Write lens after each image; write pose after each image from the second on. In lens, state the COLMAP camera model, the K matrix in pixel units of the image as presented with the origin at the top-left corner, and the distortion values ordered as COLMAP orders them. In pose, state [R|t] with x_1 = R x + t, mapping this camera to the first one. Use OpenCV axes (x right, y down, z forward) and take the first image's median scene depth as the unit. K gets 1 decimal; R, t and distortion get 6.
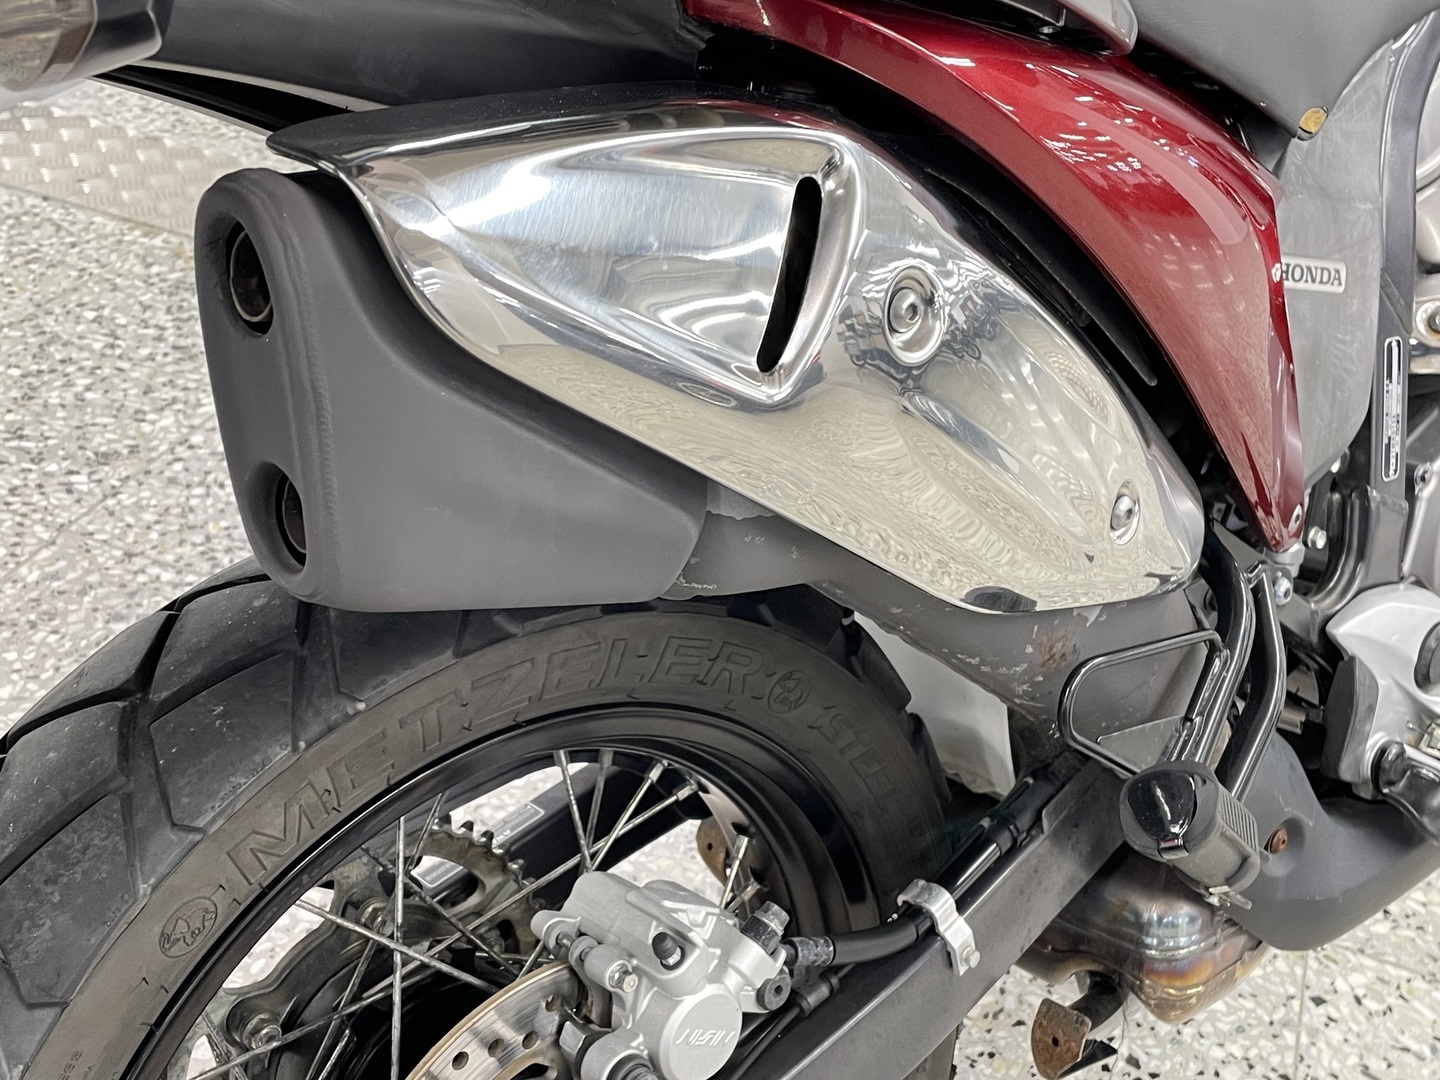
lens RADIAL K [[1701.7, 0, 720.0], [0, 1701.7, 540.0], [0, 0, 1]] dist [0.107625, -0.198498]
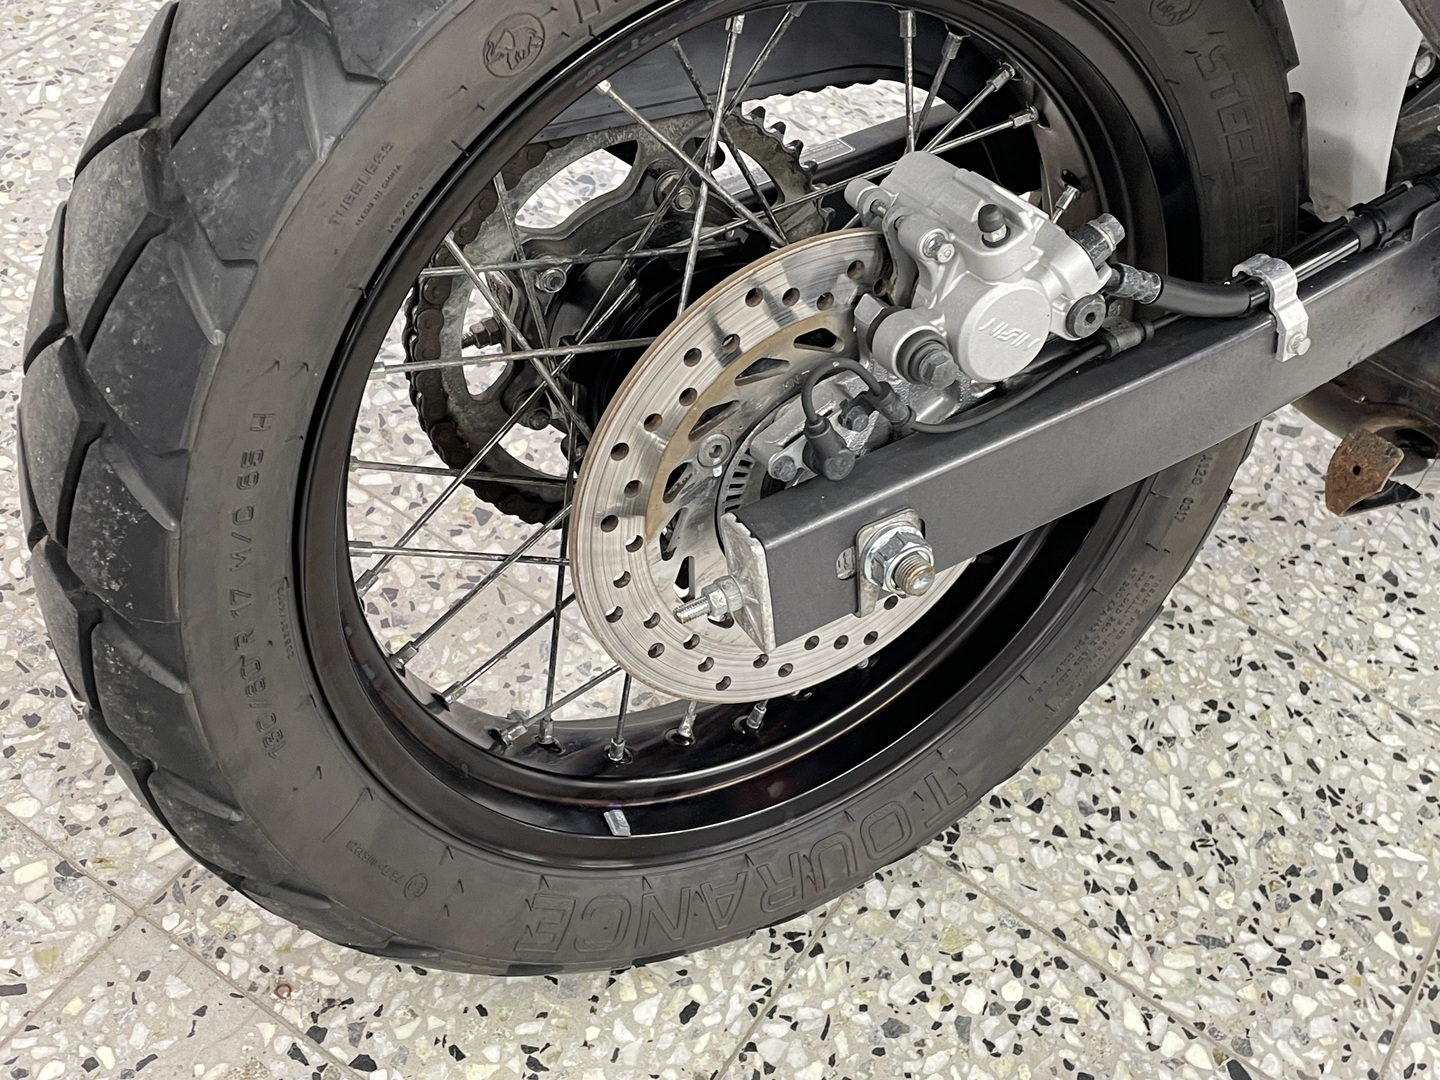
lens RADIAL K [[1701.7, 0, 720.0], [0, 1701.7, 540.0], [0, 0, 1]] dist [0.107625, -0.198498]
pose [[0.971968, 0.207039, -0.111413, -0.032107], [-0.173182, 0.950953, 0.256313, 0.170819], [0.159015, -0.229833, 0.960152, 0.050419]]
